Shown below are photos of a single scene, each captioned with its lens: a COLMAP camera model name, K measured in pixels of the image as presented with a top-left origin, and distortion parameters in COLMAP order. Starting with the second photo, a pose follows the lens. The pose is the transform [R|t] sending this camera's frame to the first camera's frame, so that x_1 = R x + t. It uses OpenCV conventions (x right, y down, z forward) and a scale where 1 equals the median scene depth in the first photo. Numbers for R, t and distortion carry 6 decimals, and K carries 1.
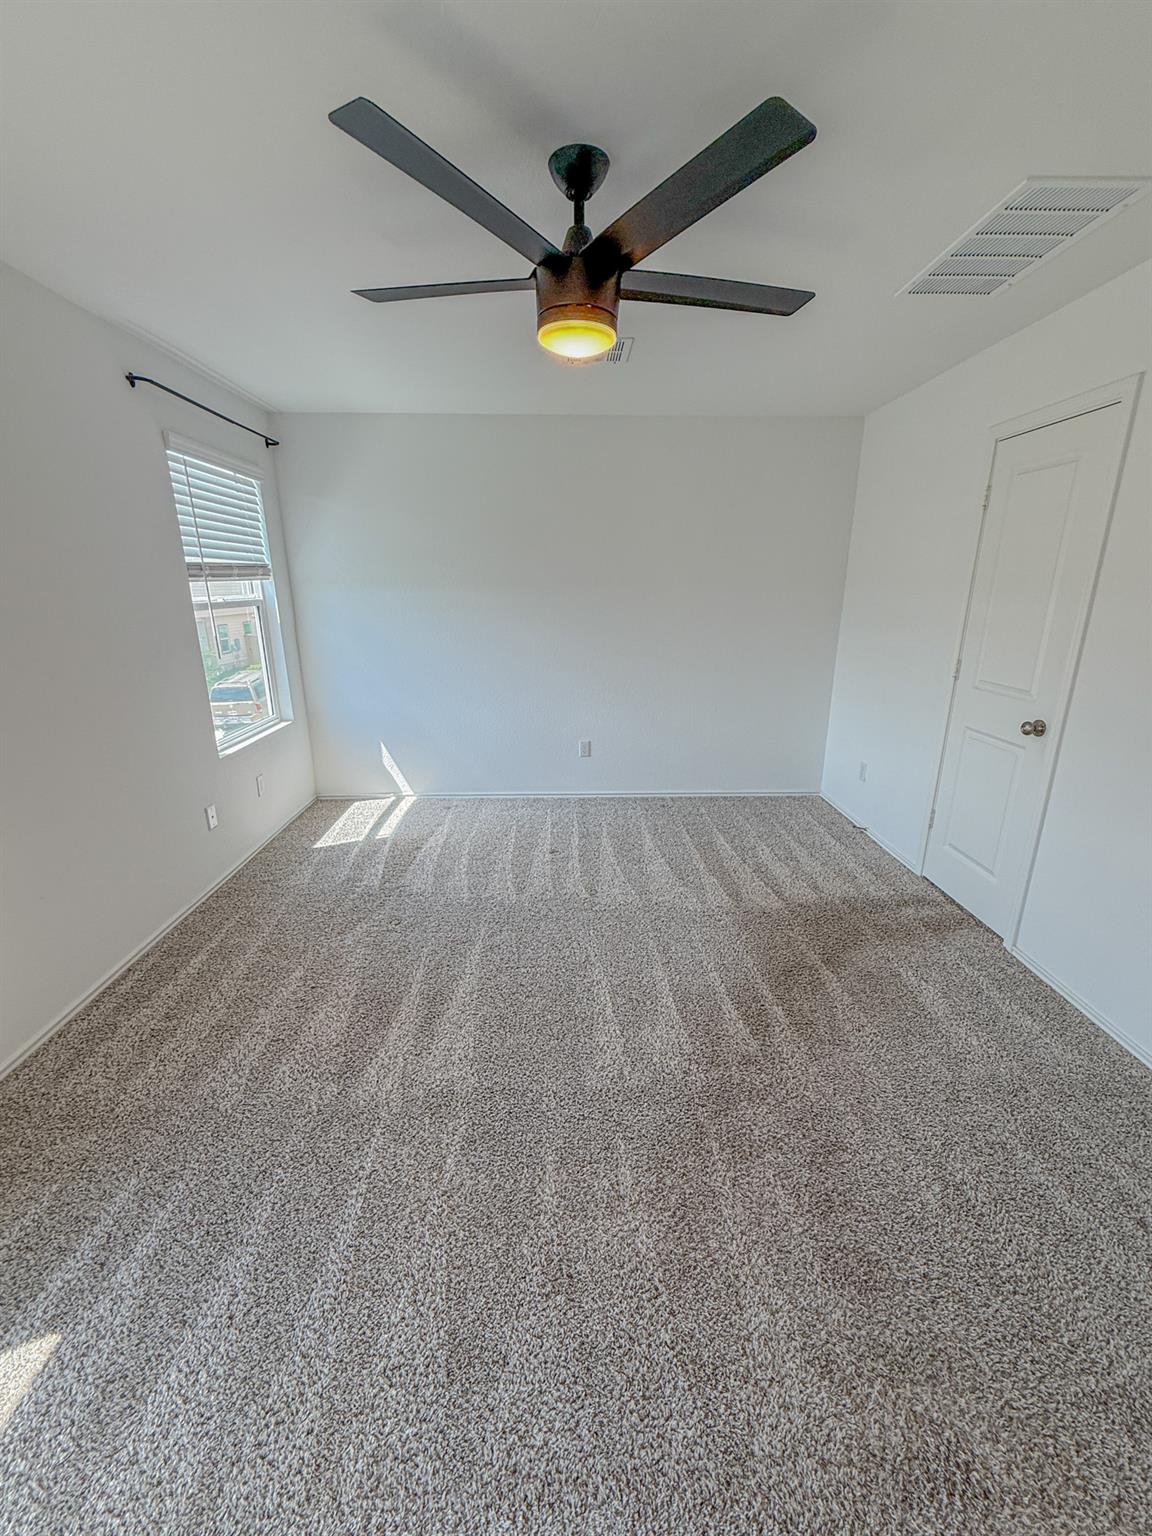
lens RADIAL K [[618.0, 0, 573.4], [0, 618.0, 767.3], [0, 0, 1]] dist [-0.000174, 0.000727]
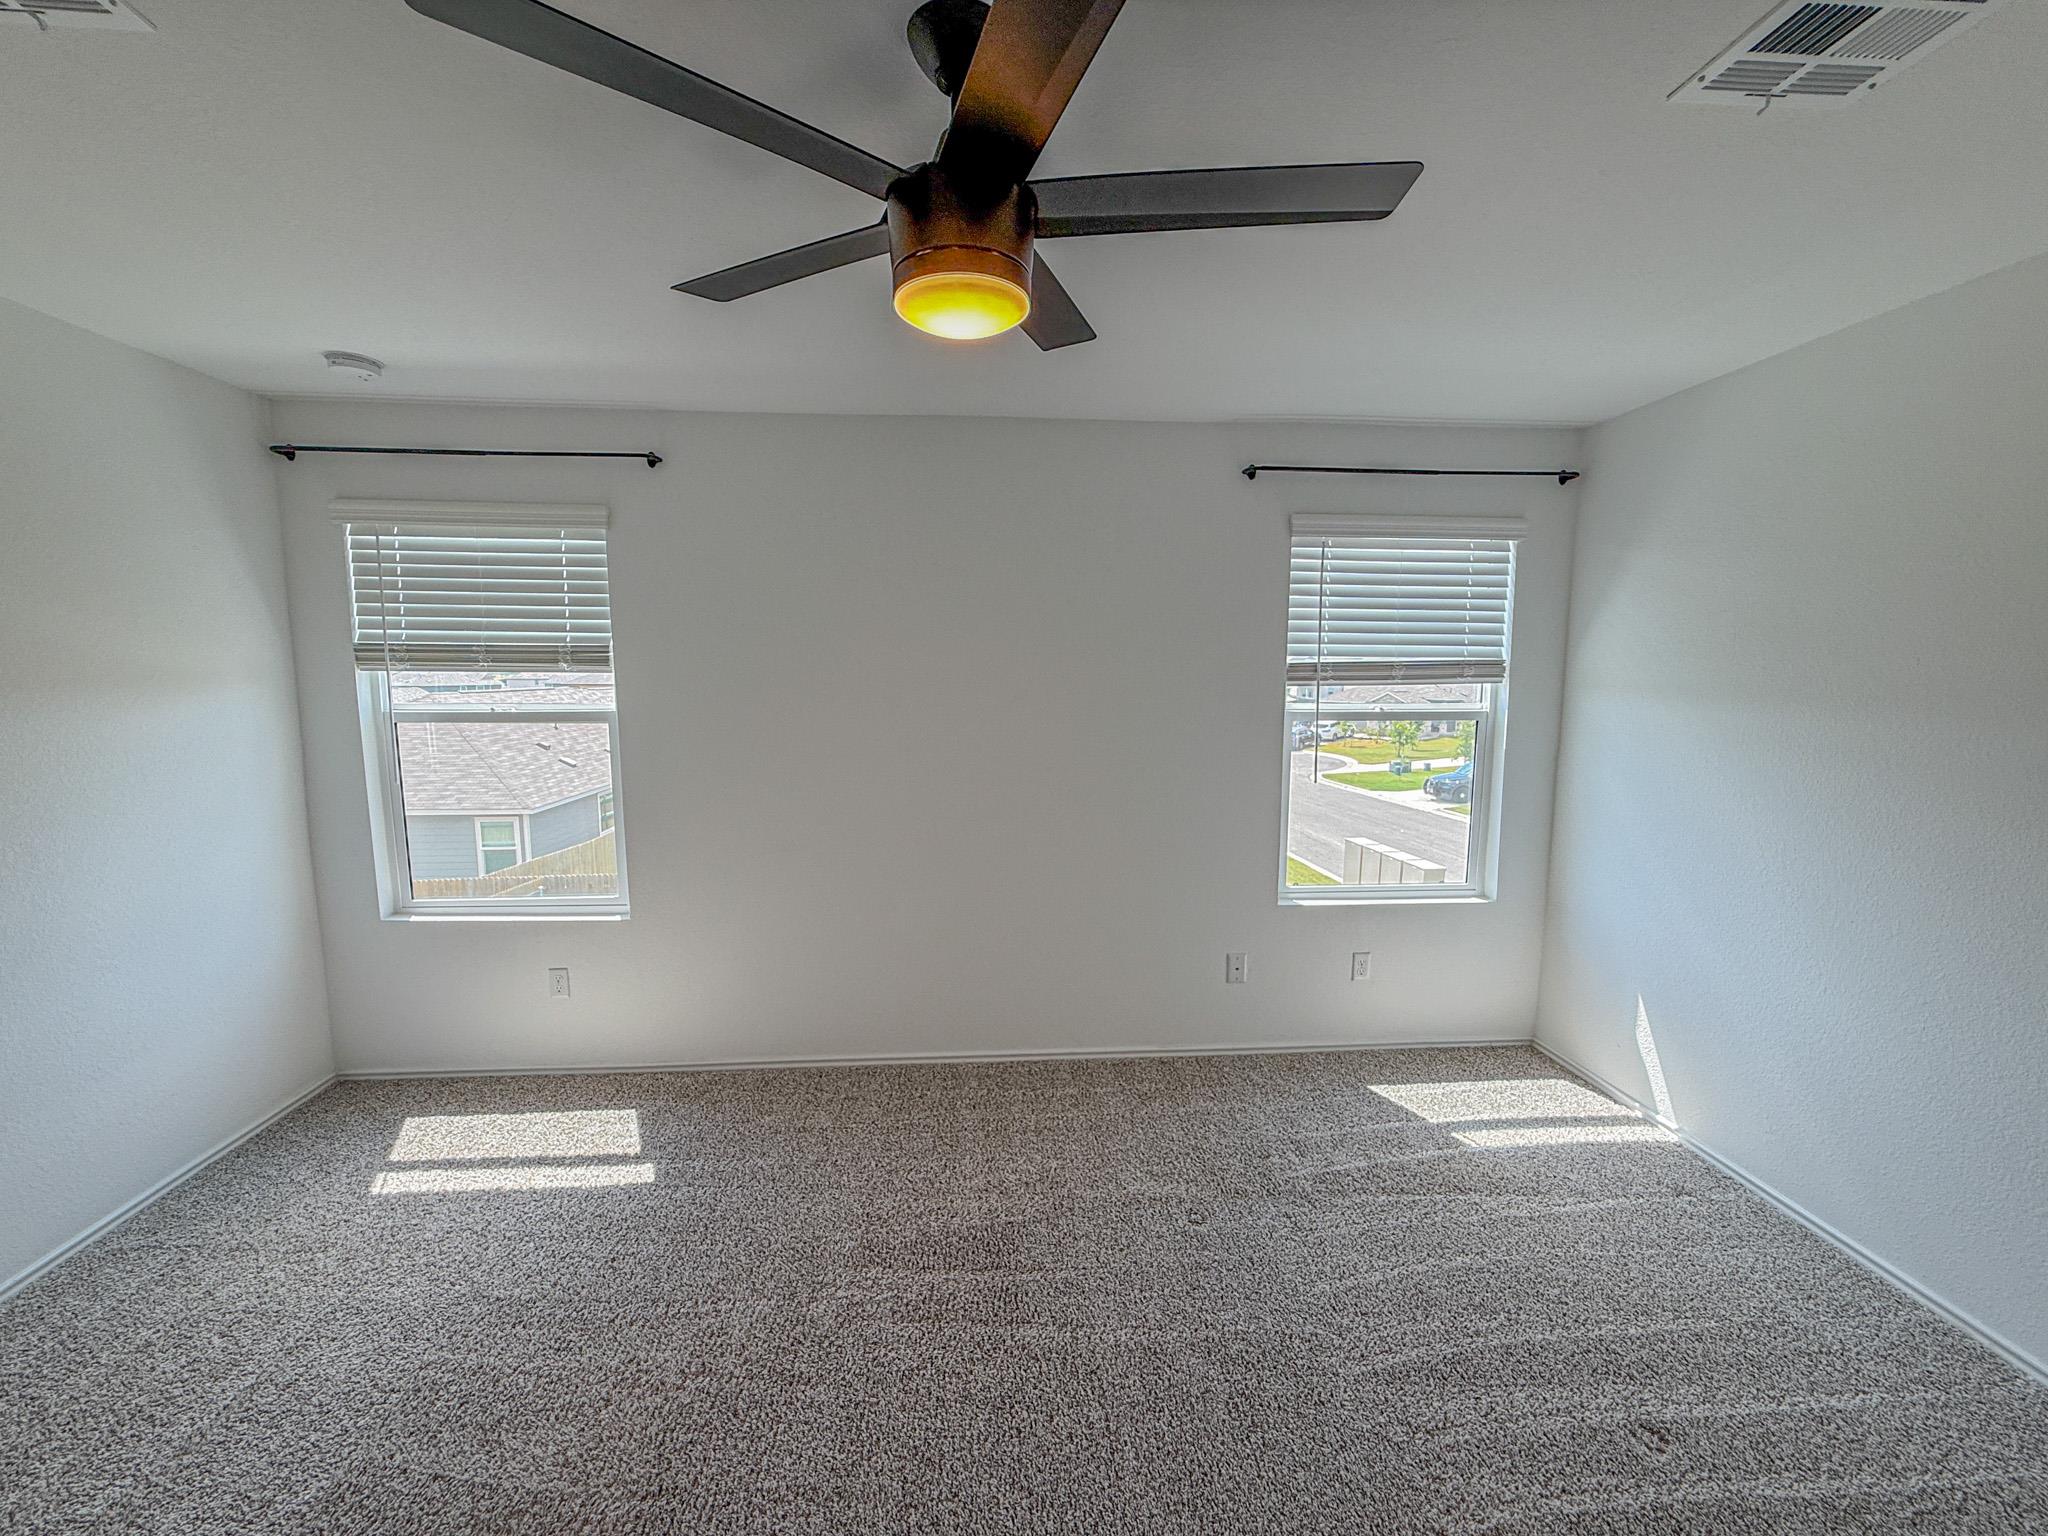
lens RADIAL K [[824.0, 0, 1024.0], [0, 824.0, 768.0], [0, 0, 1]] dist [-0.000174, 0.000727]
pose [[0.046510, 0.116822, -0.992063, 0.384760], [-0.288992, 0.952242, 0.098584, -0.172273], [0.956201, 0.282113, 0.078049, 0.518227]]
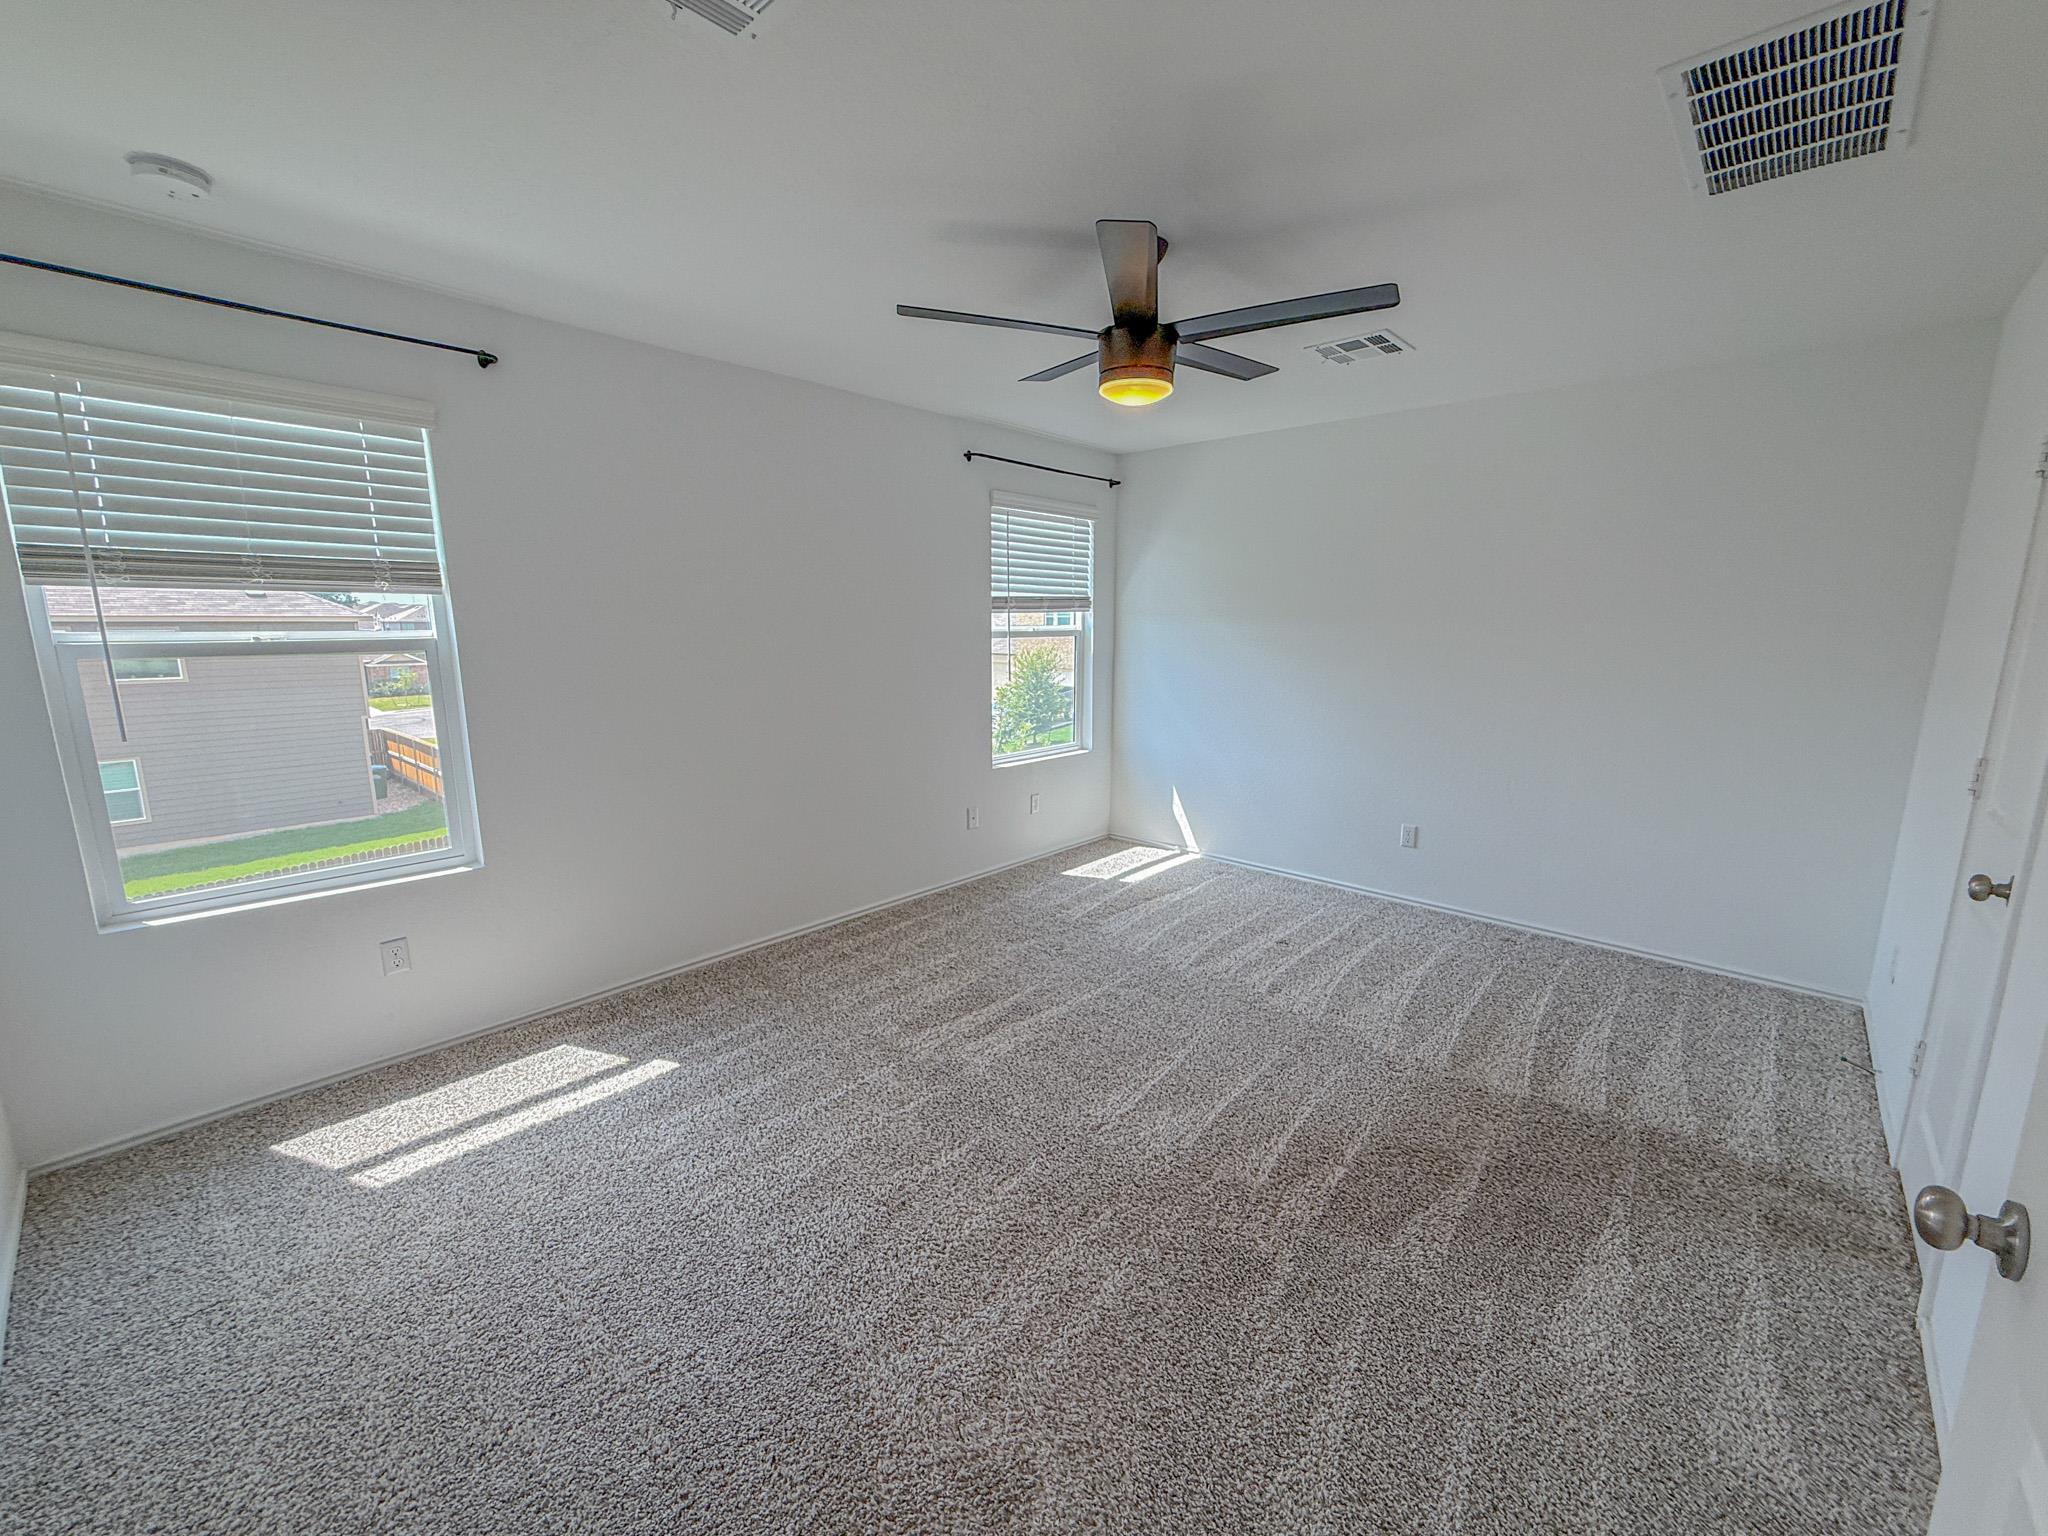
lens RADIAL K [[824.0, 0, 1024.0], [0, 824.0, 768.0], [0, 0, 1]] dist [-0.000174, 0.000727]
pose [[0.719736, 0.128766, -0.682201, 0.433277], [-0.202919, 0.978756, -0.029342, 0.015102], [0.663930, 0.159550, 0.730575, -0.035531]]
